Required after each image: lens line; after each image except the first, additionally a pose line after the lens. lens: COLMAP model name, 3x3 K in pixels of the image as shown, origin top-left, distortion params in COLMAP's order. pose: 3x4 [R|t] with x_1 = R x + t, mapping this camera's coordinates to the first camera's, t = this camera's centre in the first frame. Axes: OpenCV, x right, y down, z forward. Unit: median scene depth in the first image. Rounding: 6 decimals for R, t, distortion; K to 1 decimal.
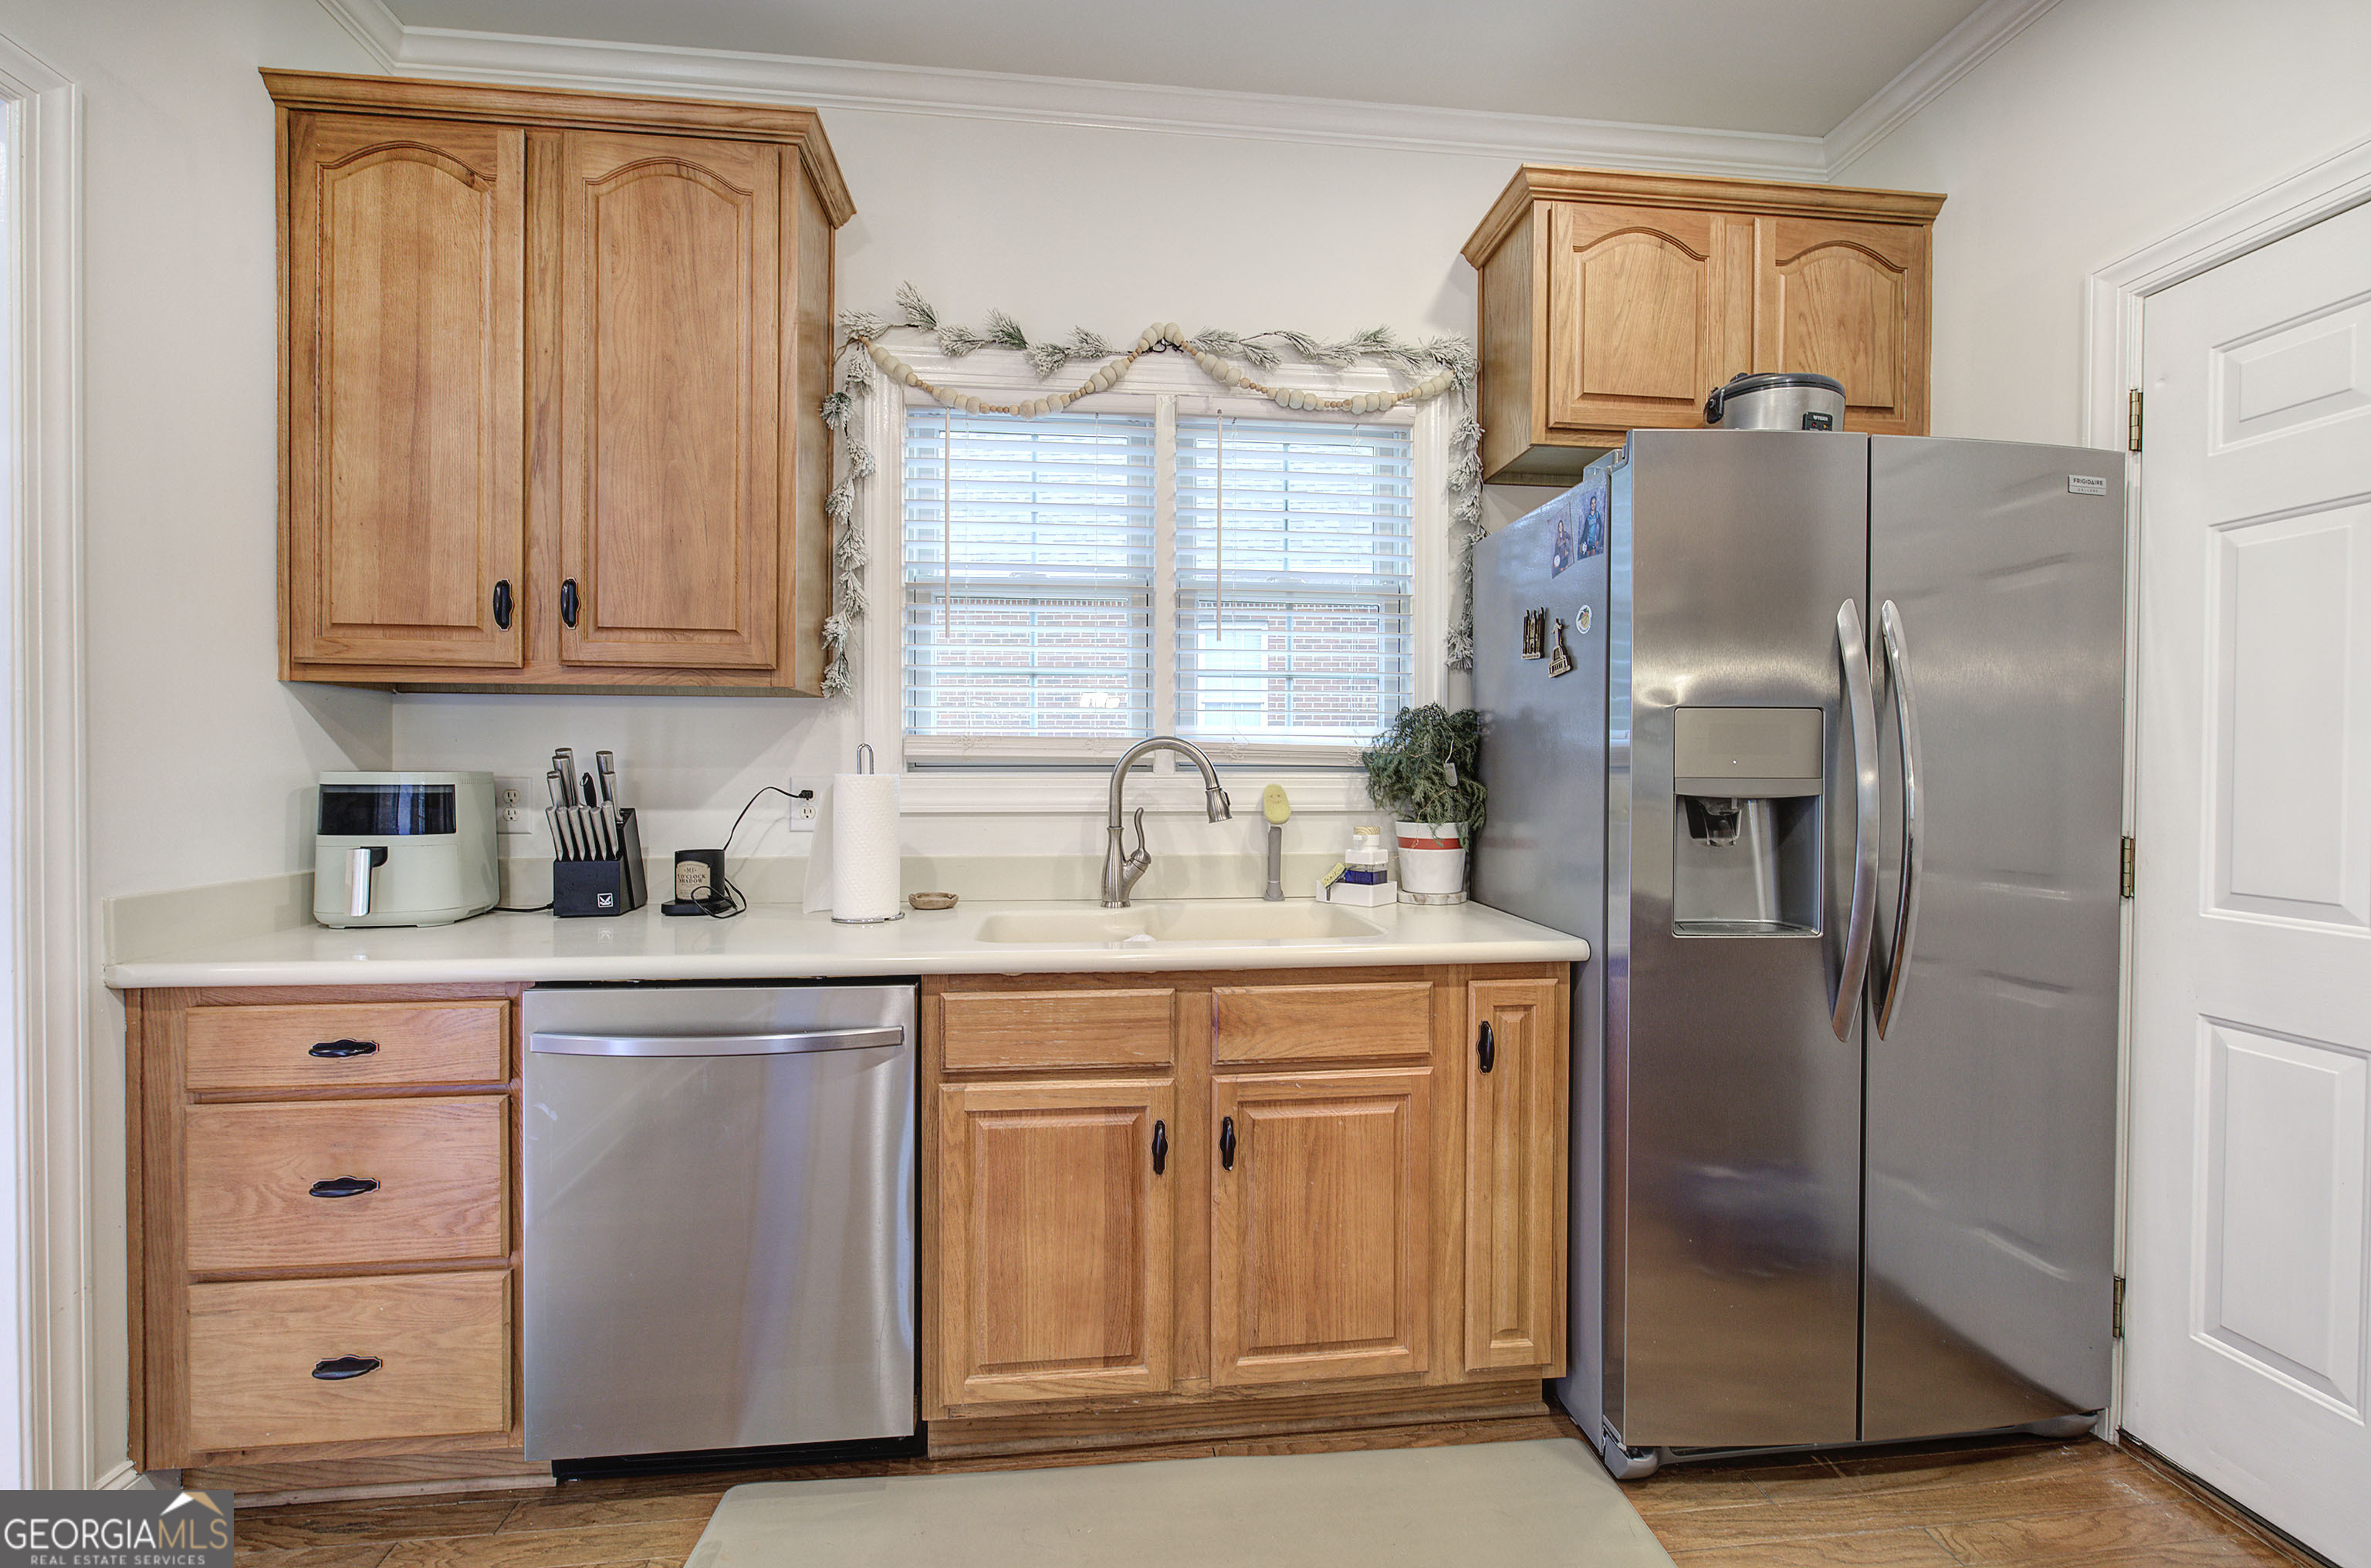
lens RADIAL K [[1004.3, 0, 1183.5], [0, 1004.3, 778.1], [0, 0, 1]] dist [-0.002559, -0.000037]
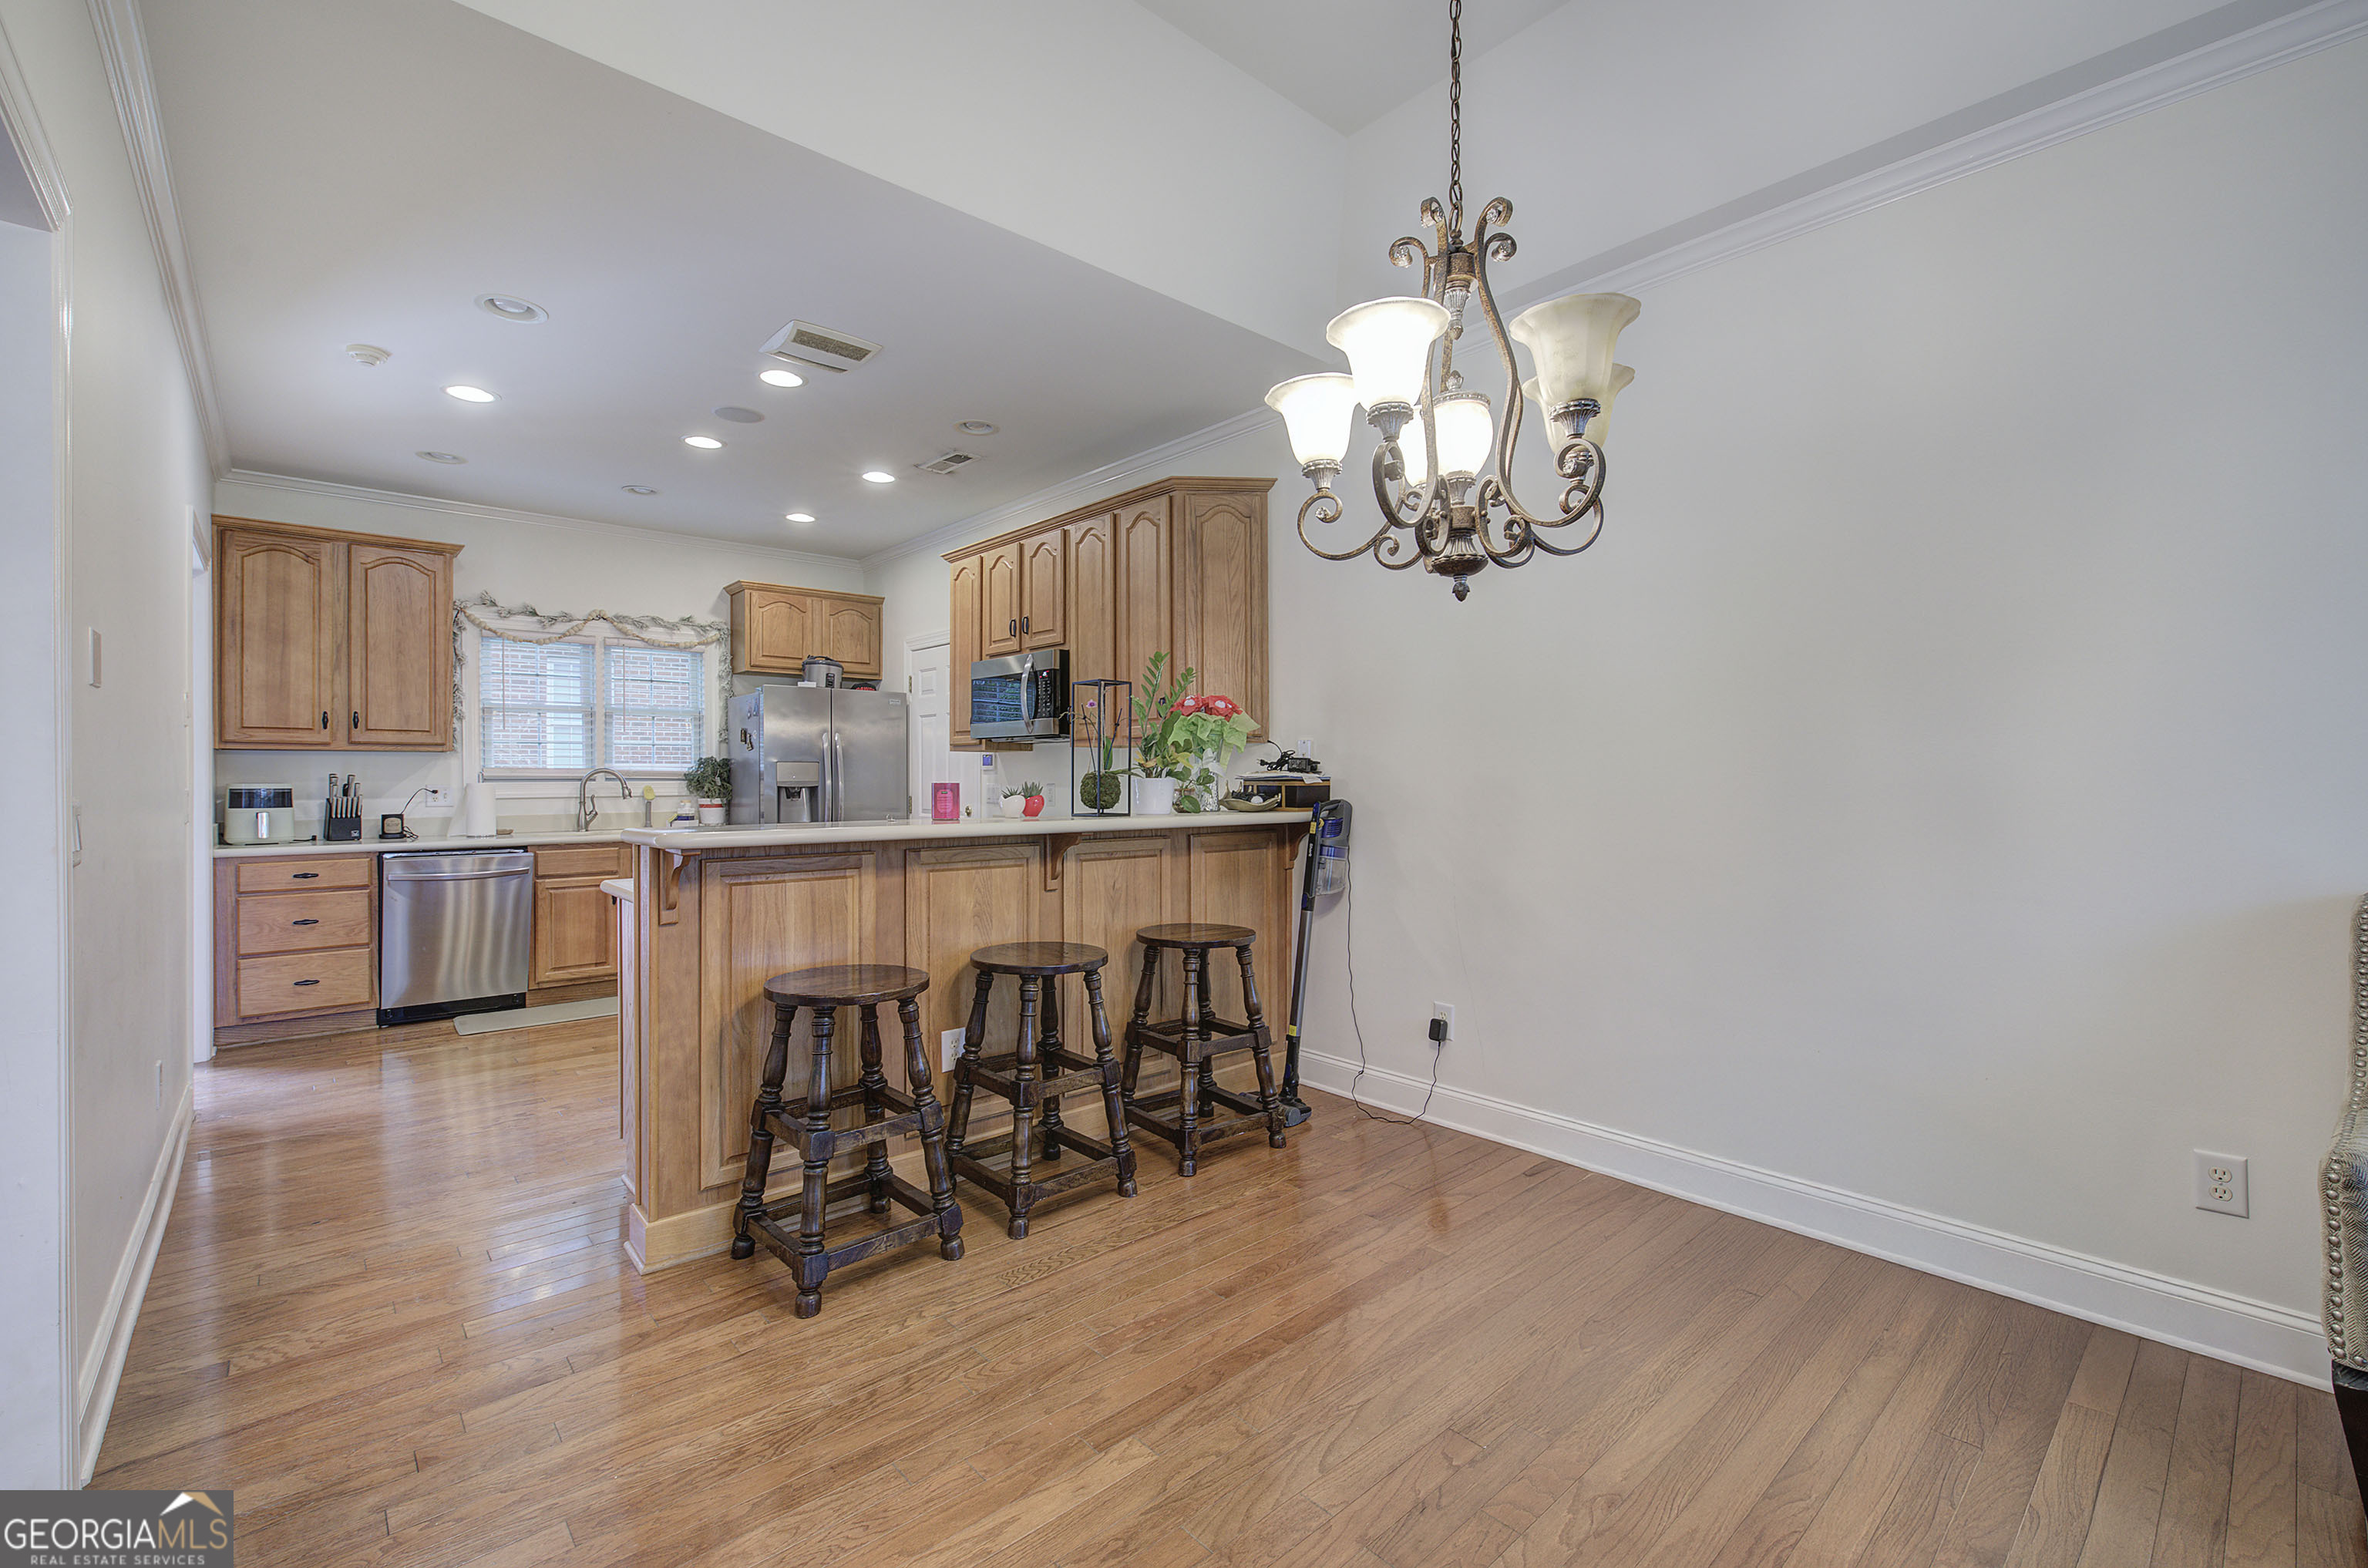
lens RADIAL K [[1003.2, 0, 1186.6], [0, 1003.2, 781.6], [0, 0, 1]] dist [-0.002559, -0.000037]
pose [[0.815775, -0.009536, 0.578290, -0.296062], [0.013509, 0.999905, -0.002569, 0.022632], [-0.578211, 0.009907, 0.815827, -2.093620]]
